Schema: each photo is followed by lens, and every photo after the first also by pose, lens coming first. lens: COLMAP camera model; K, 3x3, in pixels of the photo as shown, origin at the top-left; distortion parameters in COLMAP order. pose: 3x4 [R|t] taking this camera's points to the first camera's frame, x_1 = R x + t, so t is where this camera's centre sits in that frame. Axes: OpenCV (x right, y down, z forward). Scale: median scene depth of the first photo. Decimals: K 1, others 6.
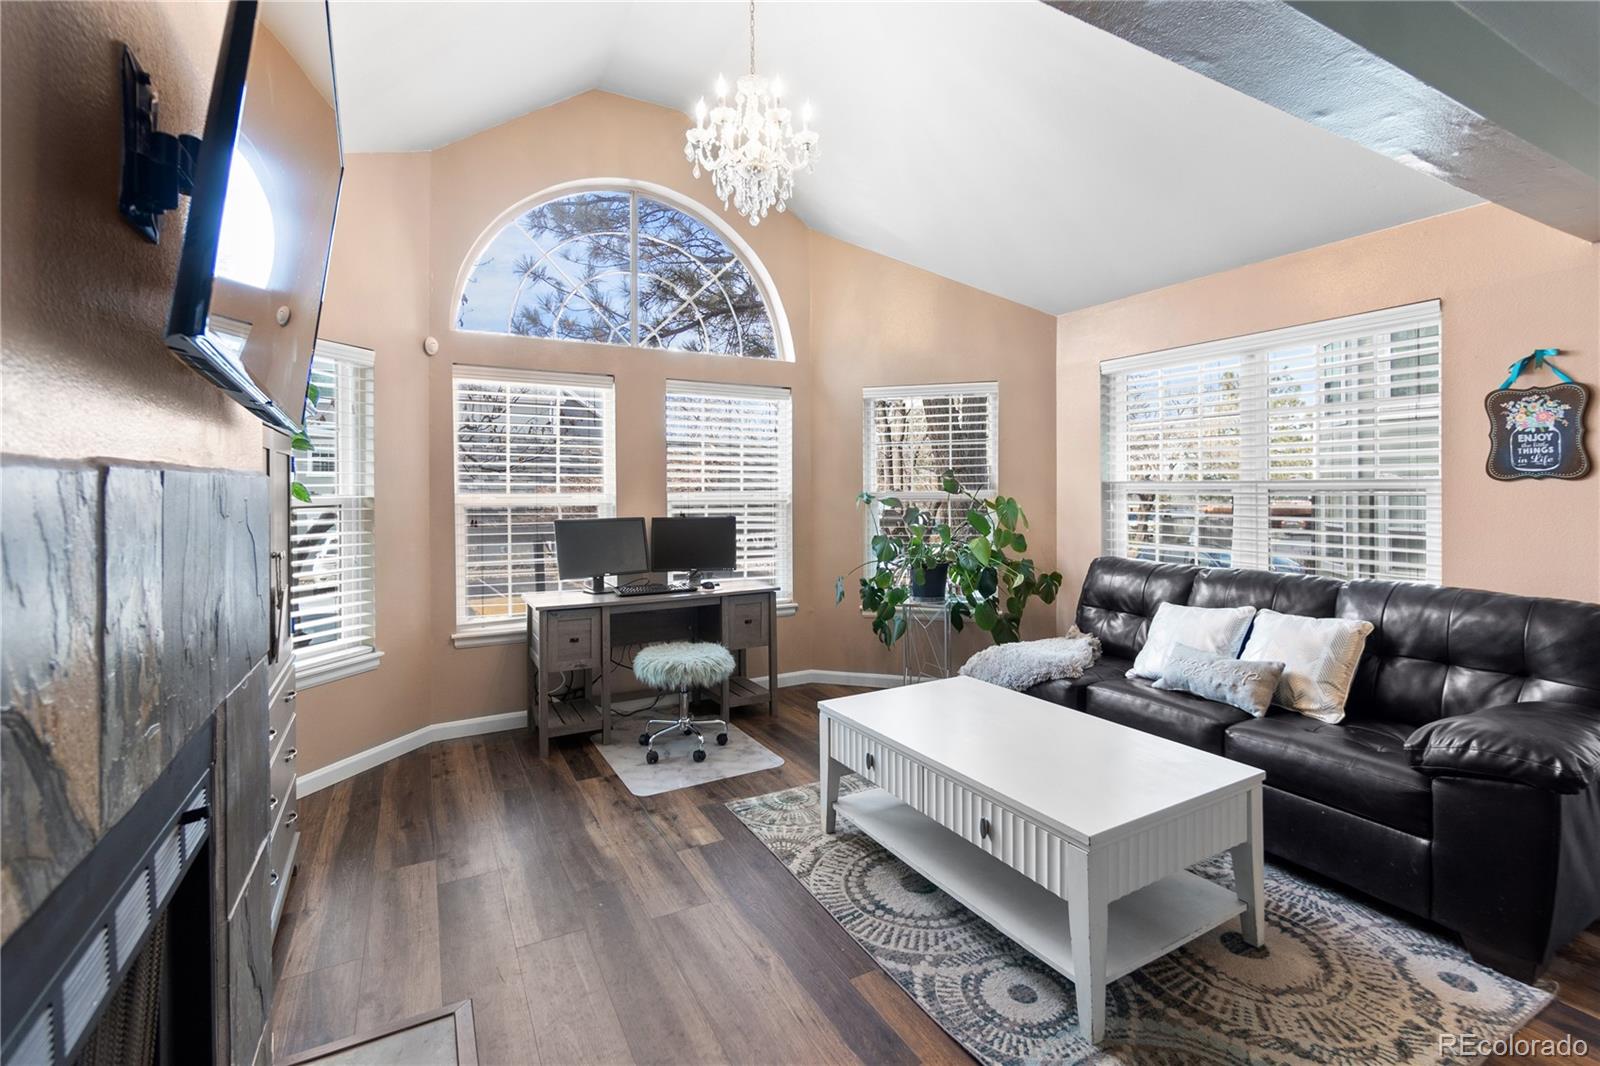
lens RADIAL K [[708.9, 0, 800.9], [0, 708.9, 491.1], [0, 0, 1]] dist [-0.005934, 0.001471]
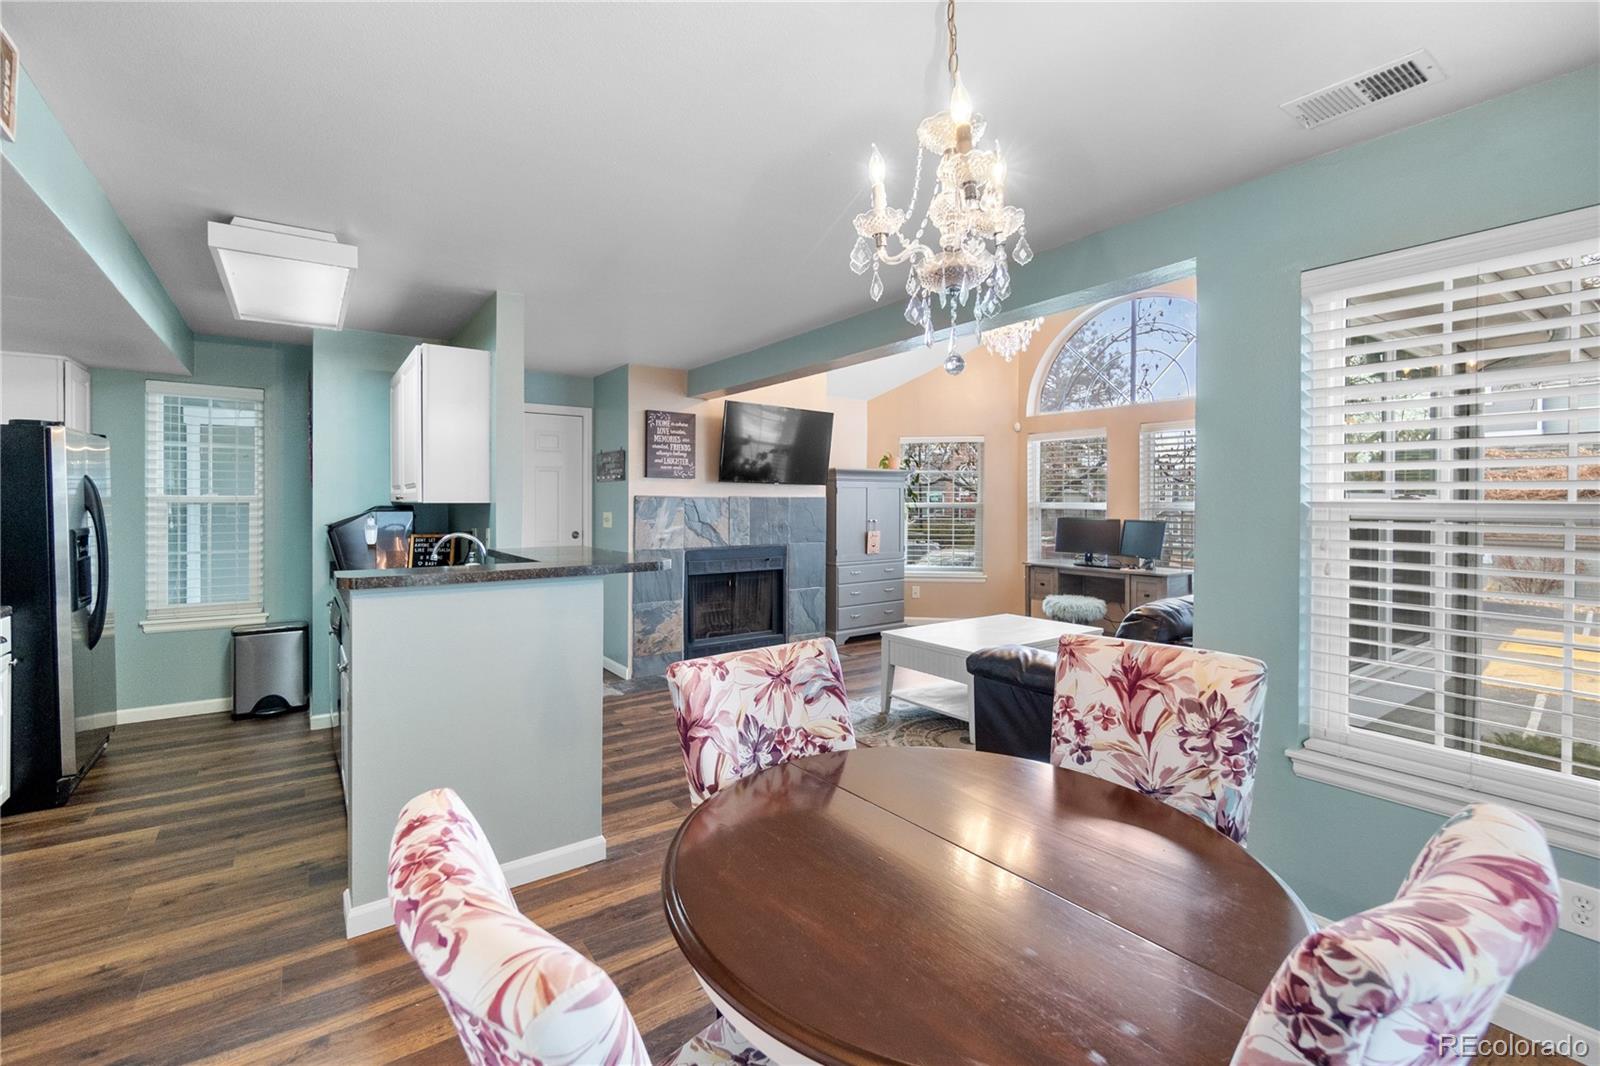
lens RADIAL K [[708.9, 0, 807.3], [0, 708.9, 501.5], [0, 0, 1]] dist [-0.005934, 0.001471]
pose [[0.130423, 0.004190, -0.991450, 1.570457], [-0.004048, 0.999985, 0.003693, -0.004420], [0.991450, 0.003531, 0.130438, 0.198745]]
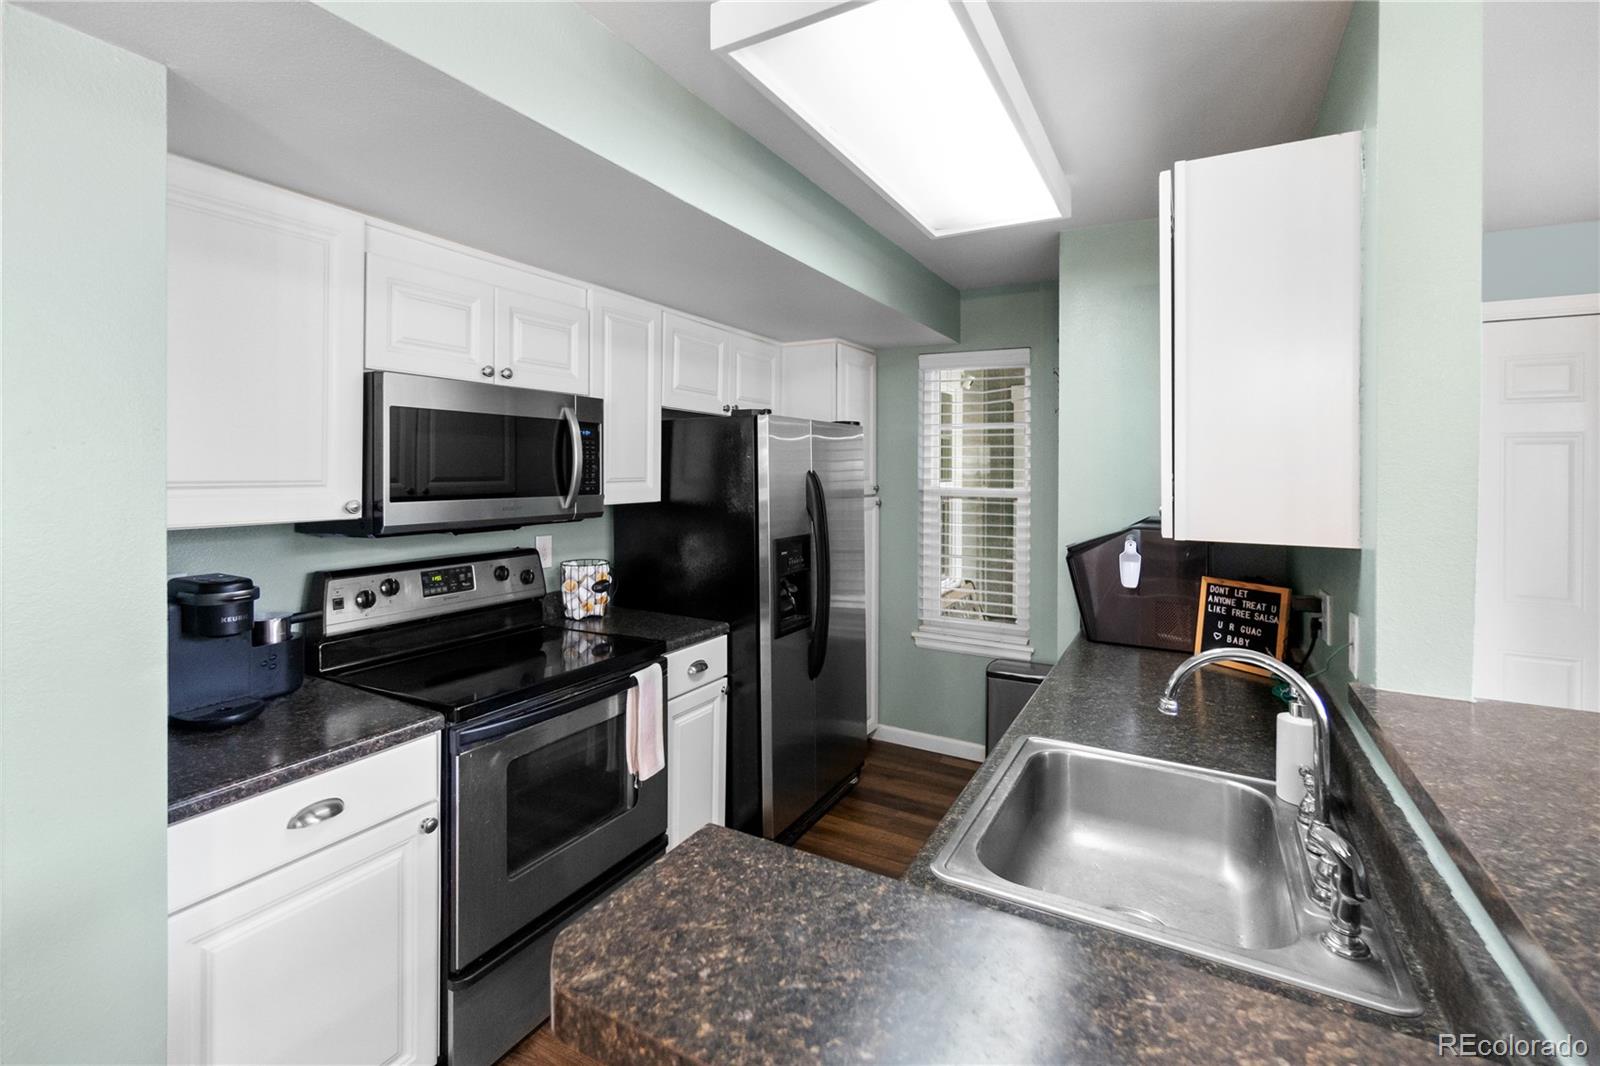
lens RADIAL K [[708.9, 0, 788.9], [0, 708.9, 472.1], [0, 0, 1]] dist [-0.005934, 0.001471]
pose [[-0.853271, 0.001213, -0.521466, 0.899715], [-0.003848, 0.999955, 0.008622, -0.040821], [0.521453, 0.009363, -0.853229, 0.025060]]
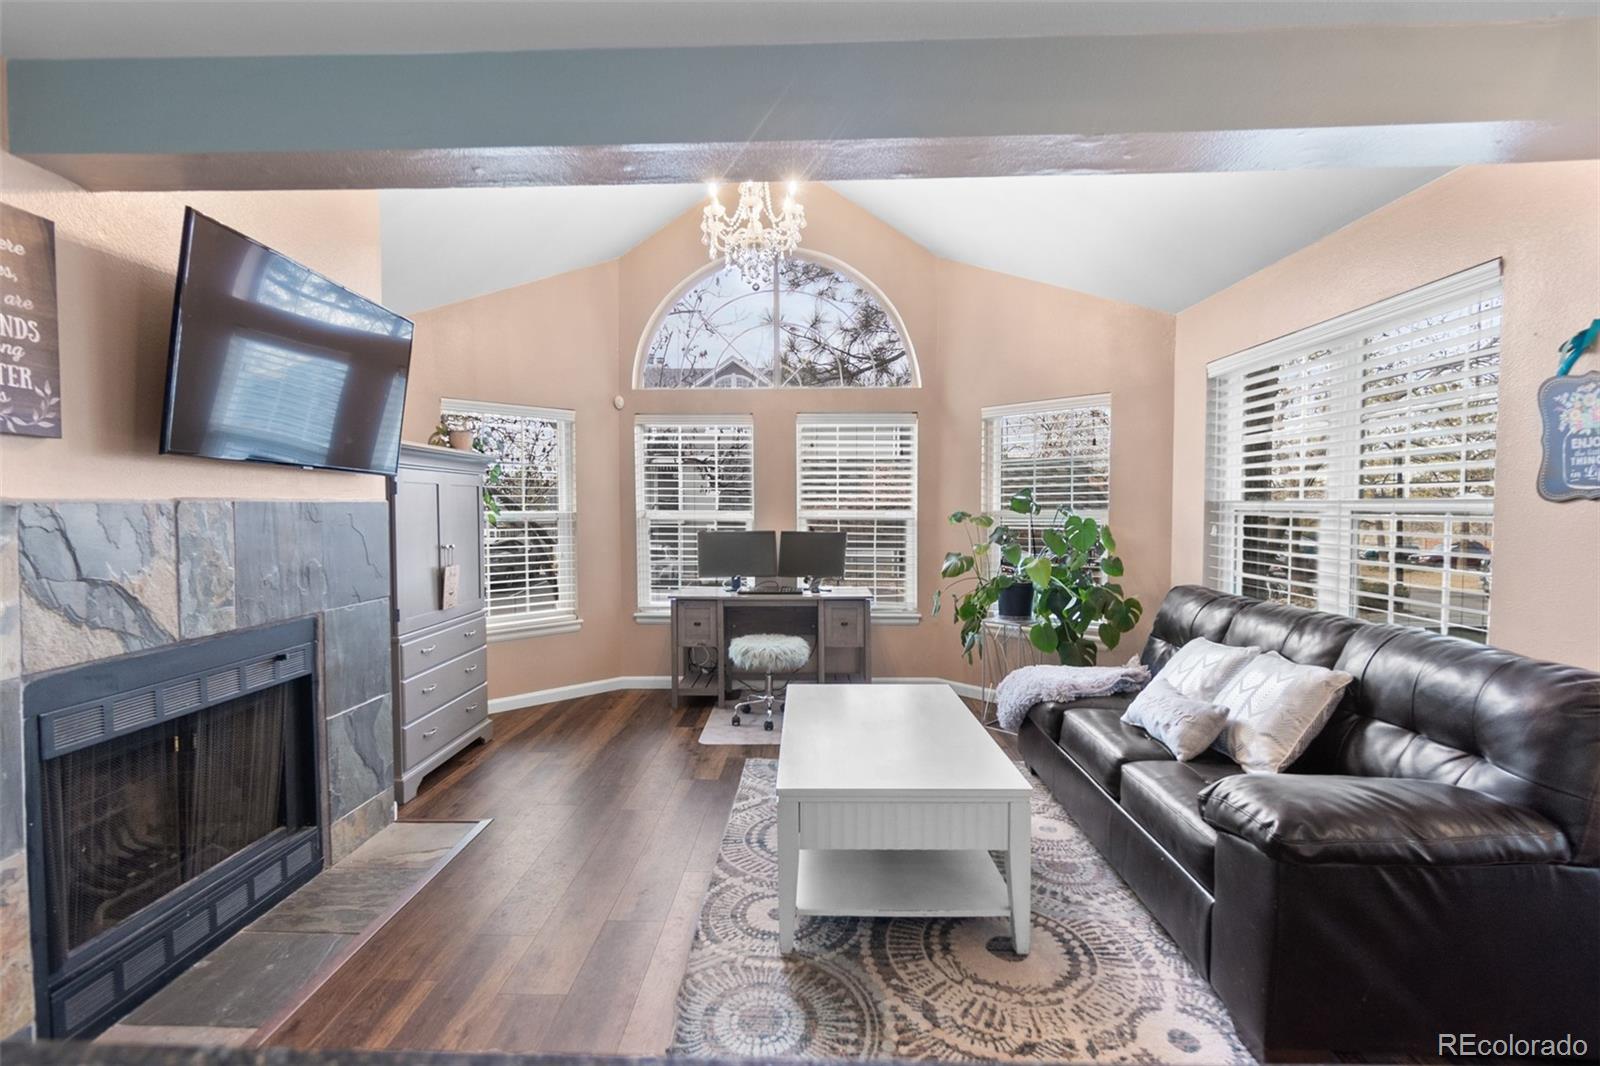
lens RADIAL K [[708.9, 0, 797.8], [0, 708.9, 536.6], [0, 0, 1]] dist [-0.005934, 0.001471]
pose [[0.864510, 0.024580, -0.502015, 0.554218], [-0.004273, 0.999127, 0.041561, -0.004720], [0.502598, -0.033785, 0.863860, -0.024794]]
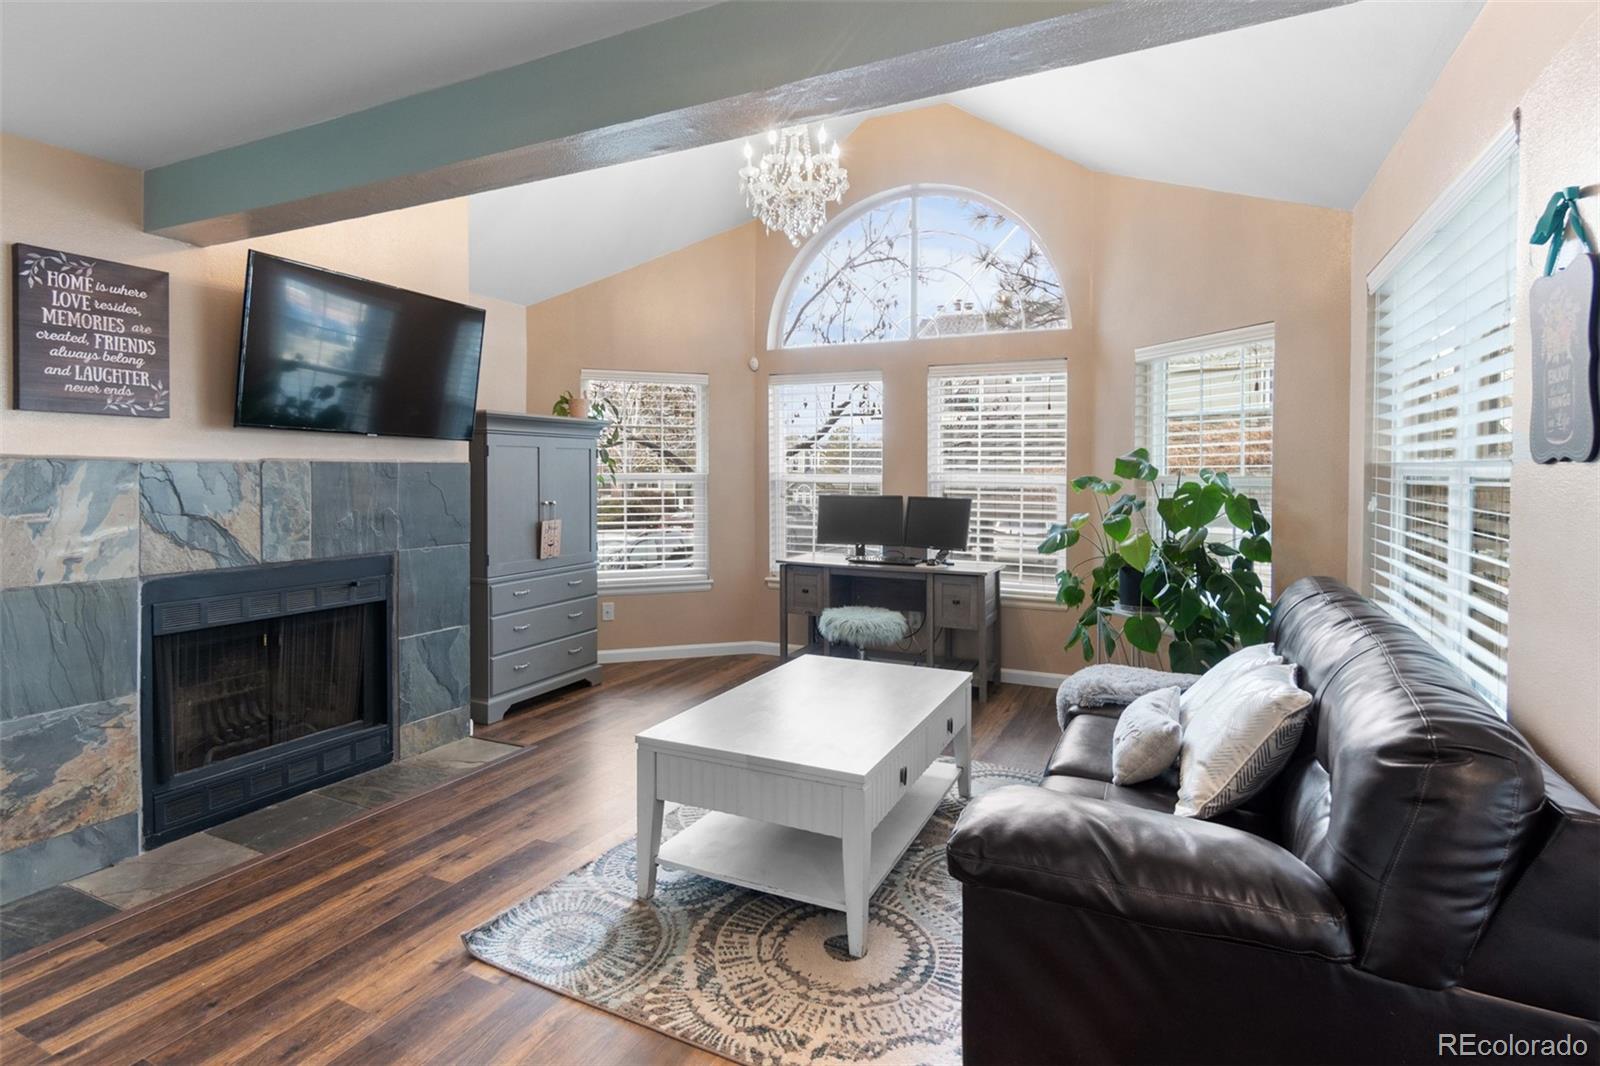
lens RADIAL K [[806.9, 0, 802.6], [0, 806.9, 488.5], [0, 0, 1]] dist [0.007355, -0.003278]
pose [[0.580043, 0.025931, -0.814173, 0.938807], [-0.009784, 0.999643, 0.024867, -0.005134], [0.814527, -0.006458, 0.580090, 0.202424]]
